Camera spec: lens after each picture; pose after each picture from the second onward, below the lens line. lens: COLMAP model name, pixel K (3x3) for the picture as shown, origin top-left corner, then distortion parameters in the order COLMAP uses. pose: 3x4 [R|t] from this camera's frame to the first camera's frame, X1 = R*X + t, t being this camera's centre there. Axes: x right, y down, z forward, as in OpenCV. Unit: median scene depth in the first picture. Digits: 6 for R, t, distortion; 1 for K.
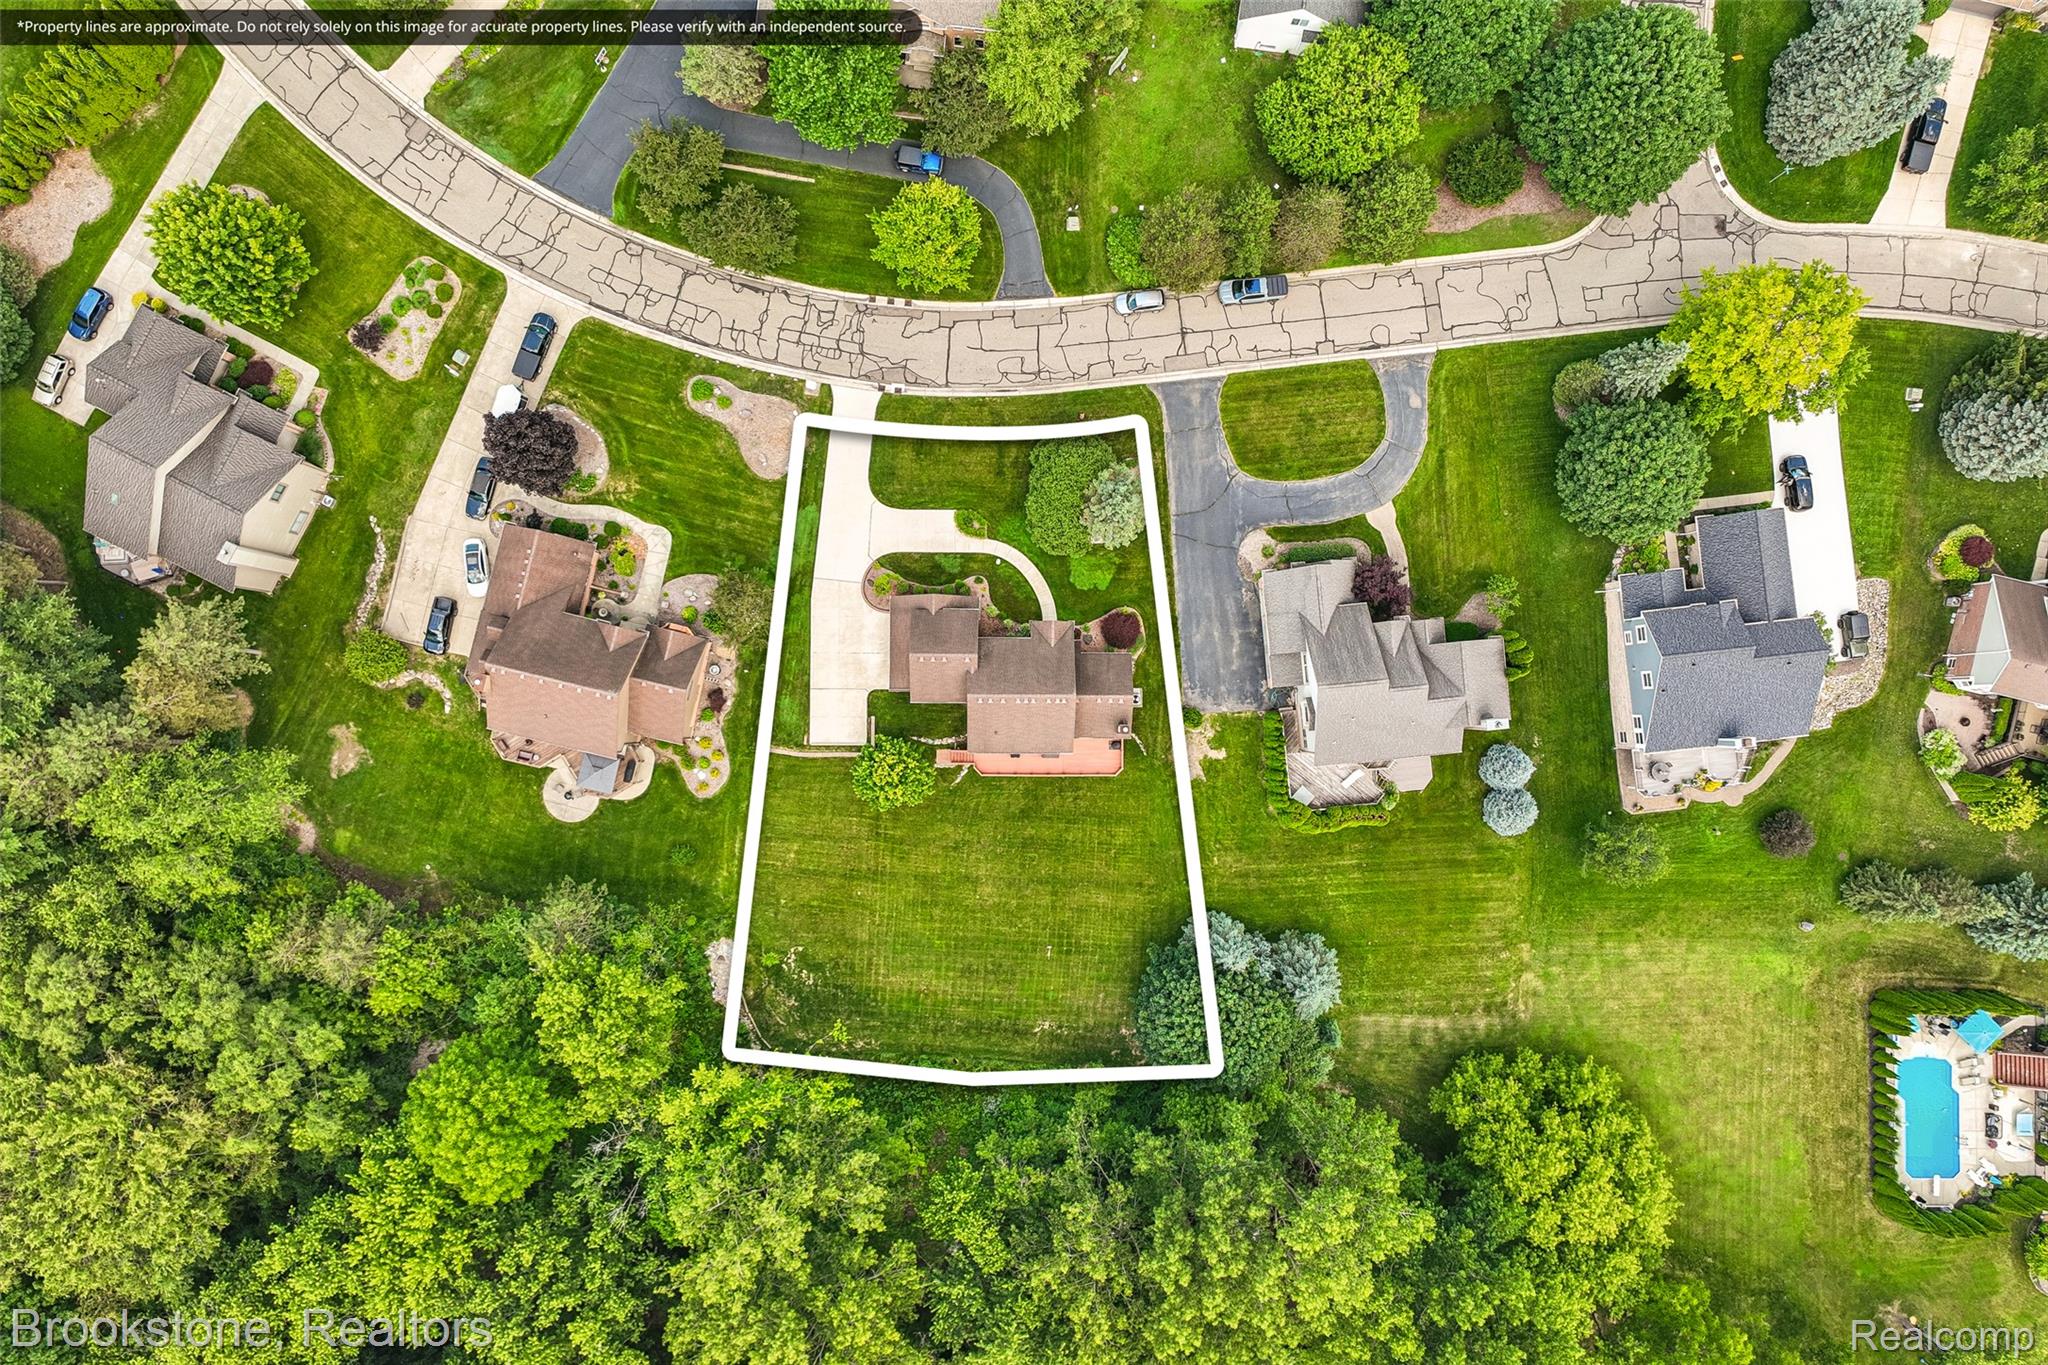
lens RADIAL K [[1411.7, 0, 1025.0], [0, 1411.7, 674.8], [0, 0, 1]] dist [-0.006567, 0.025778]
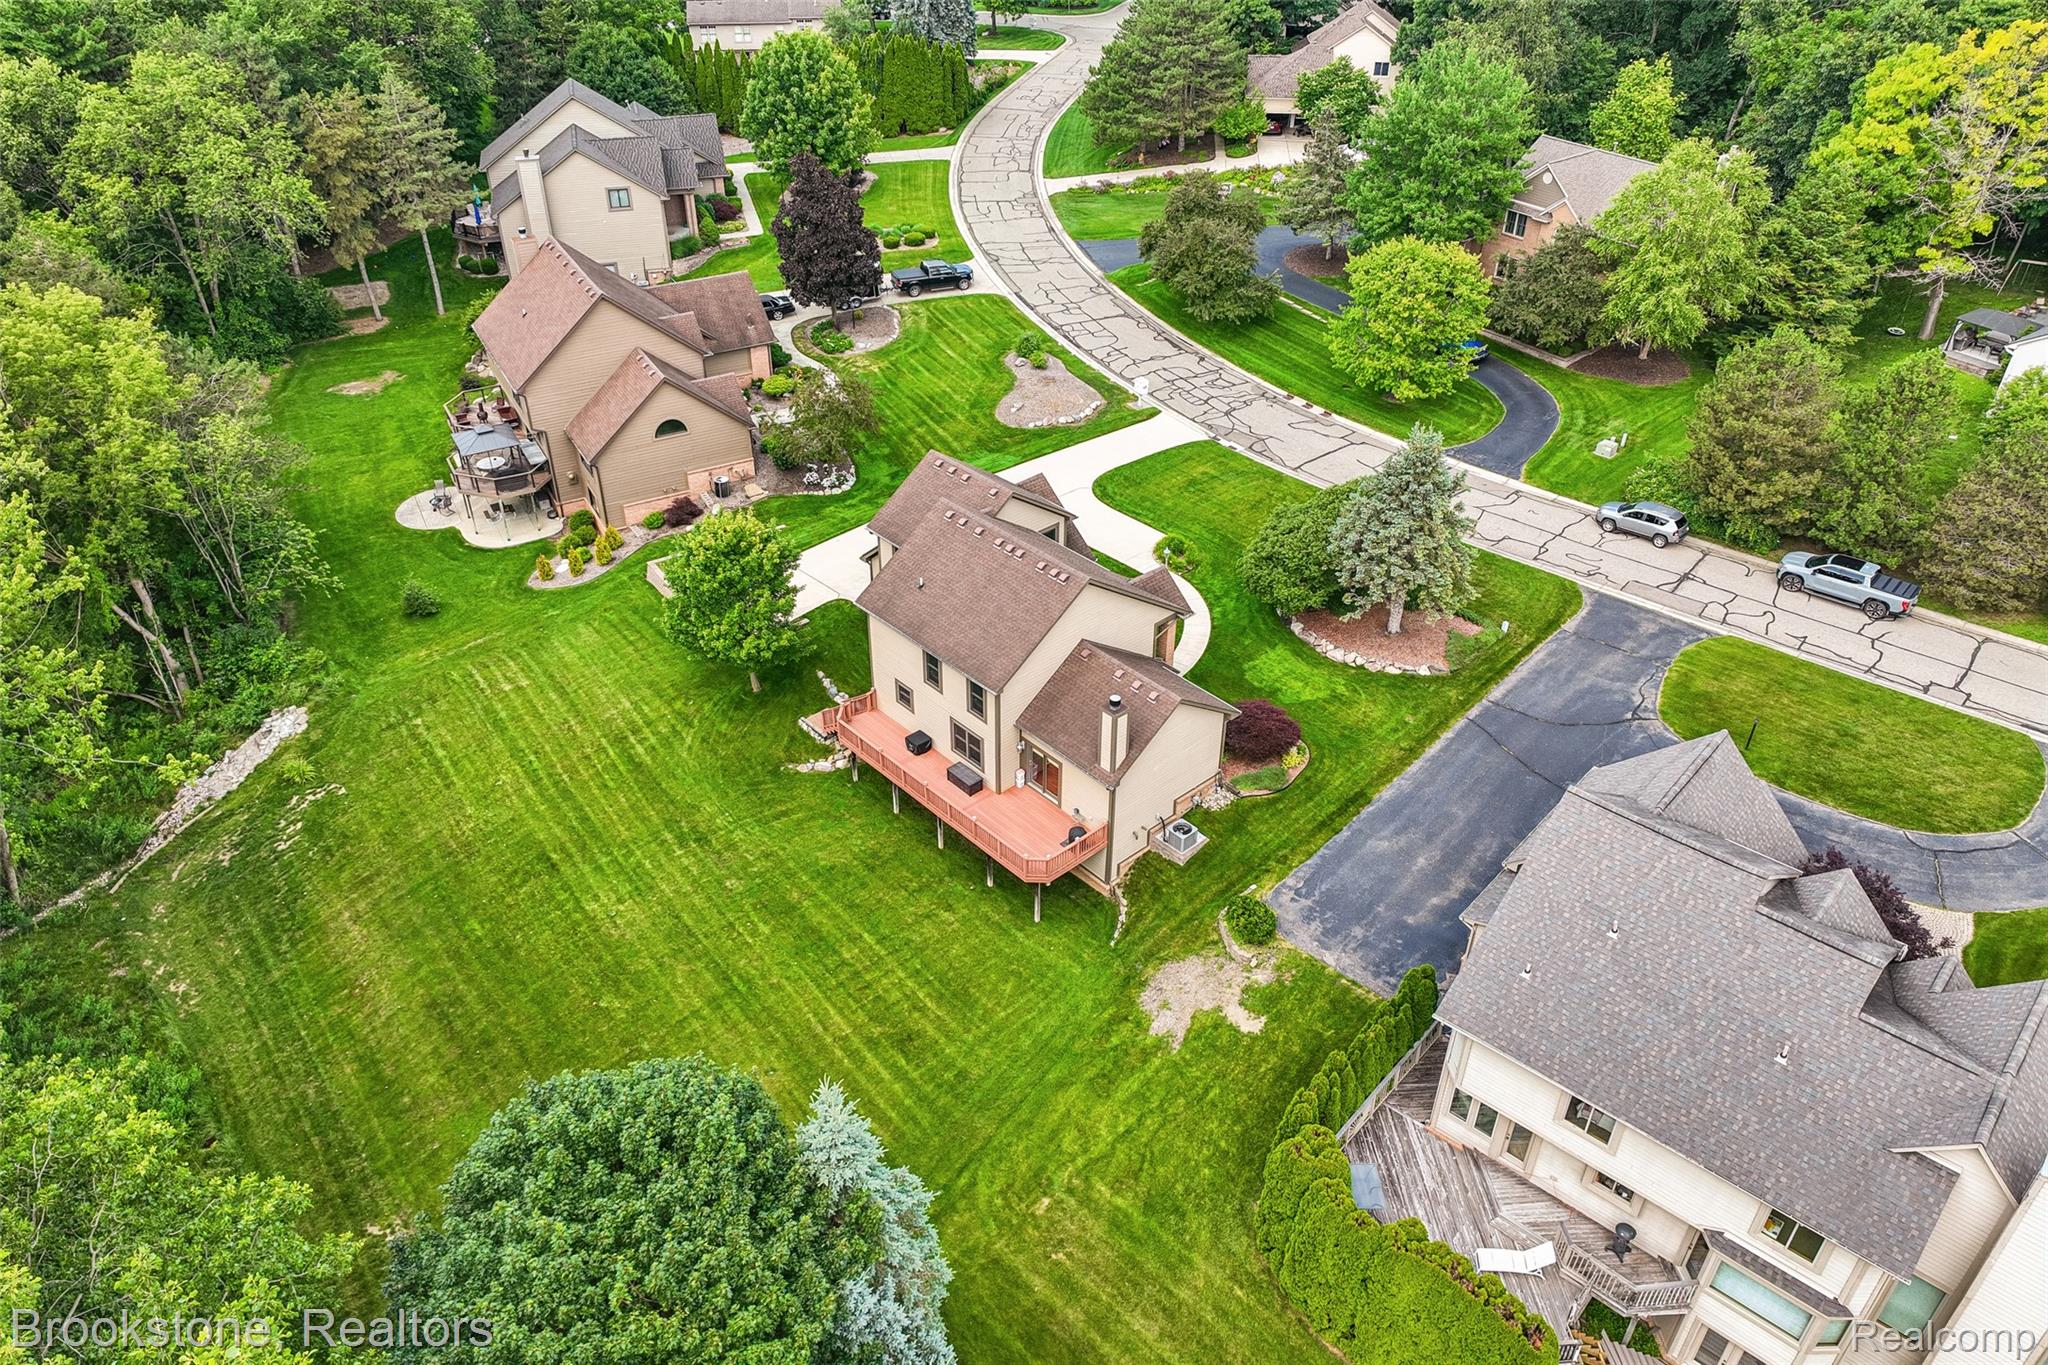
lens RADIAL K [[1442.9, 0, 1021.7], [0, 1442.9, 680.9], [0, 0, 1]] dist [0.005866, -0.000911]
pose [[0.675236, 0.404226, -0.616975, 0.306765], [-0.736854, 0.407328, -0.539564, 0.281985], [0.033206, 0.818954, 0.572898, 0.698367]]
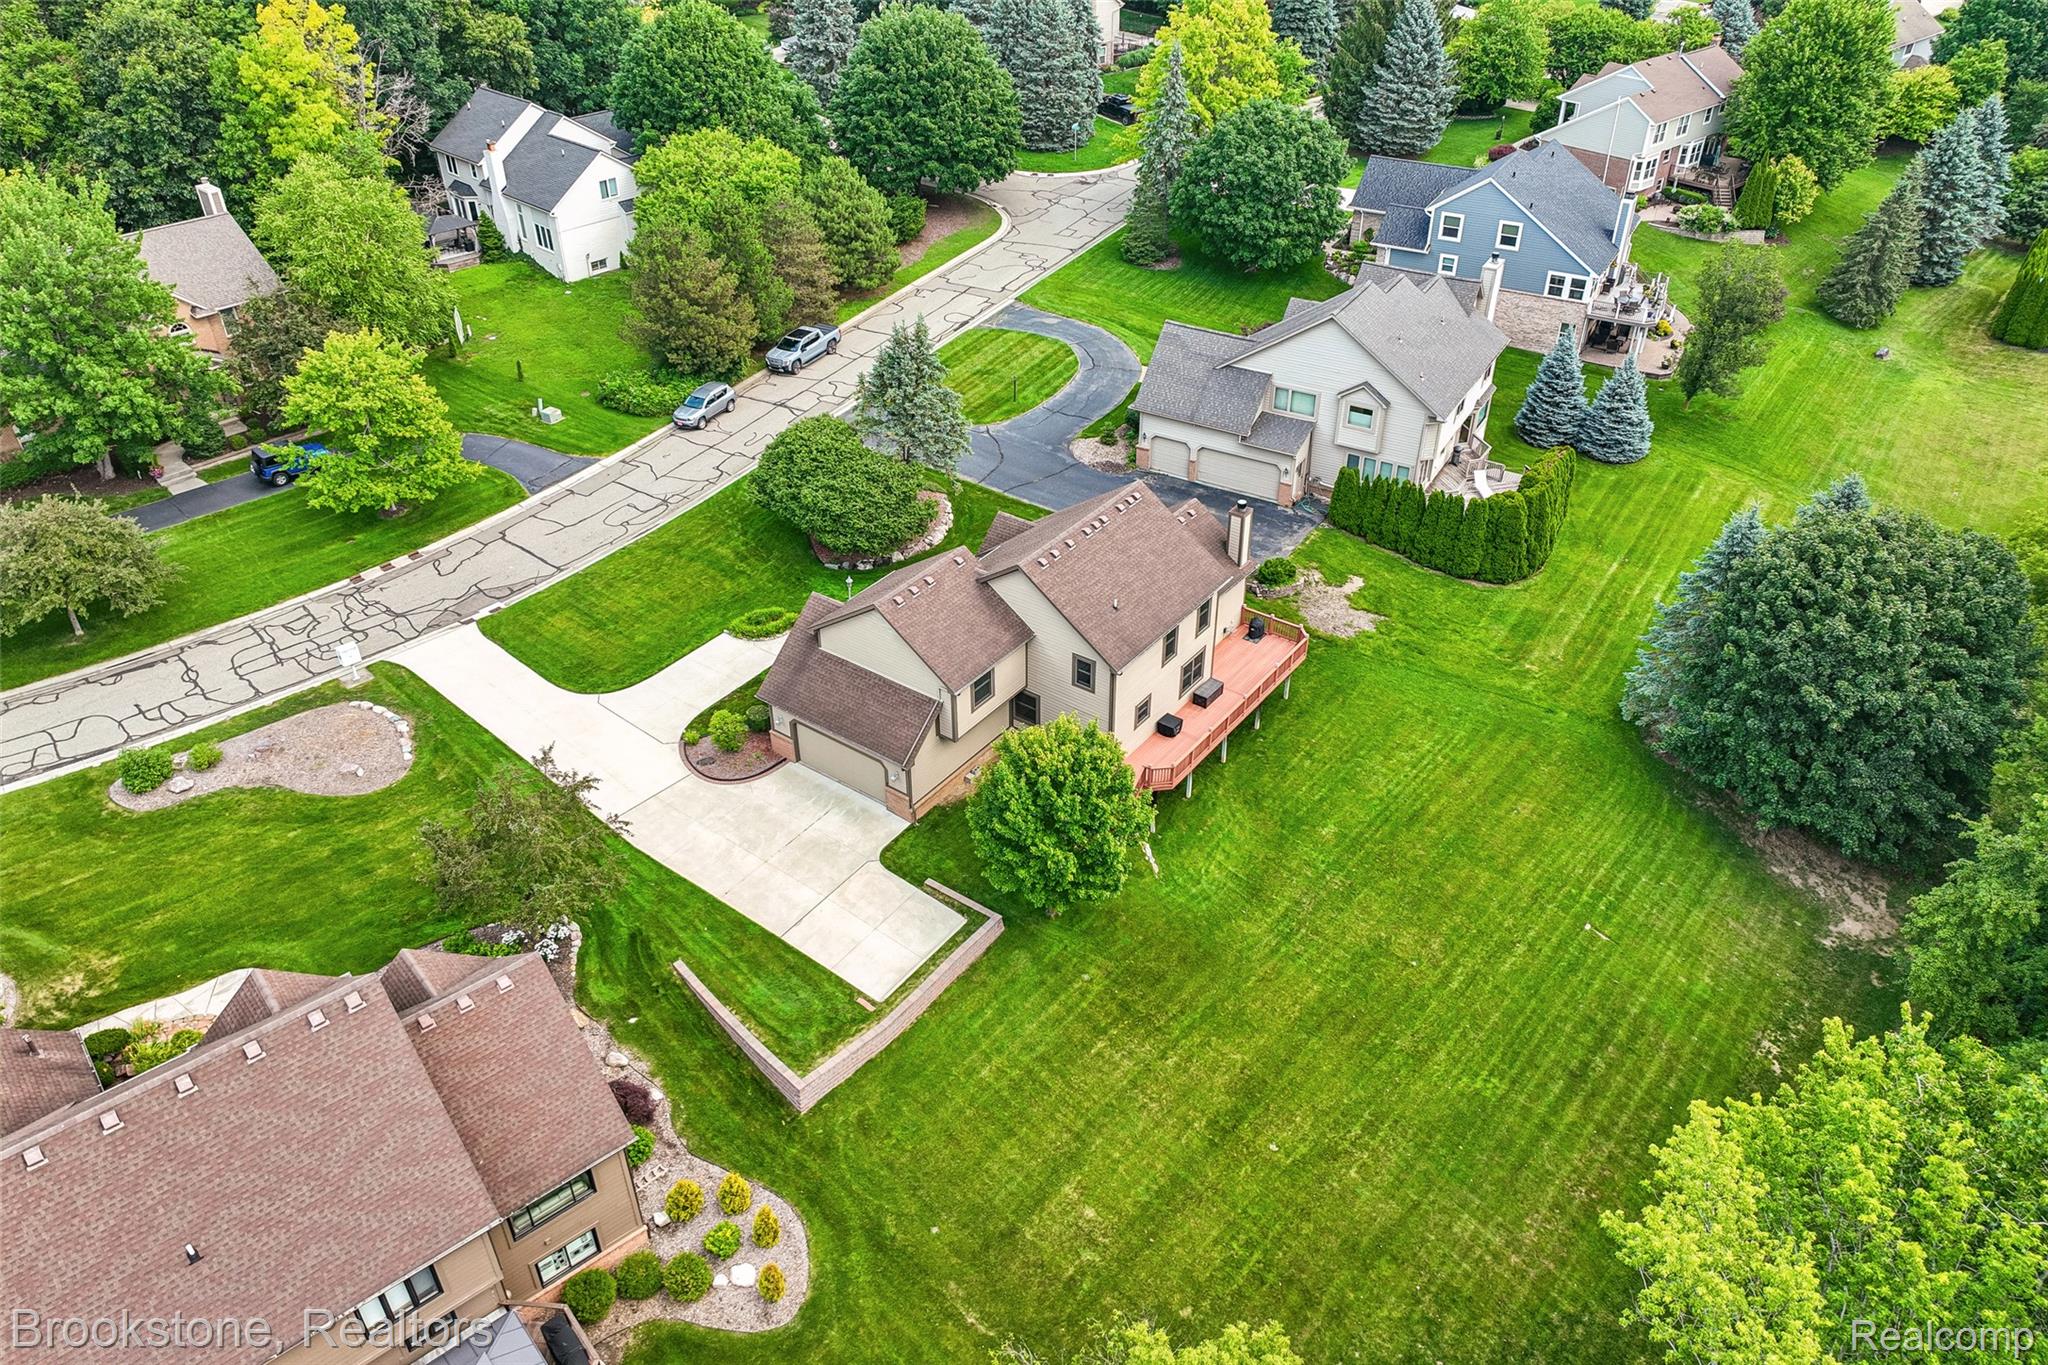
lens RADIAL K [[1424.0, 0, 1022.1], [0, 1424.0, 705.2], [0, 0, 1]] dist [0.005438, -0.001944]
pose [[0.587905, -0.495101, 0.639721, -0.344259], [0.808929, 0.361092, -0.463946, 0.236999], [-0.001298, 0.790245, 0.612789, 0.688117]]
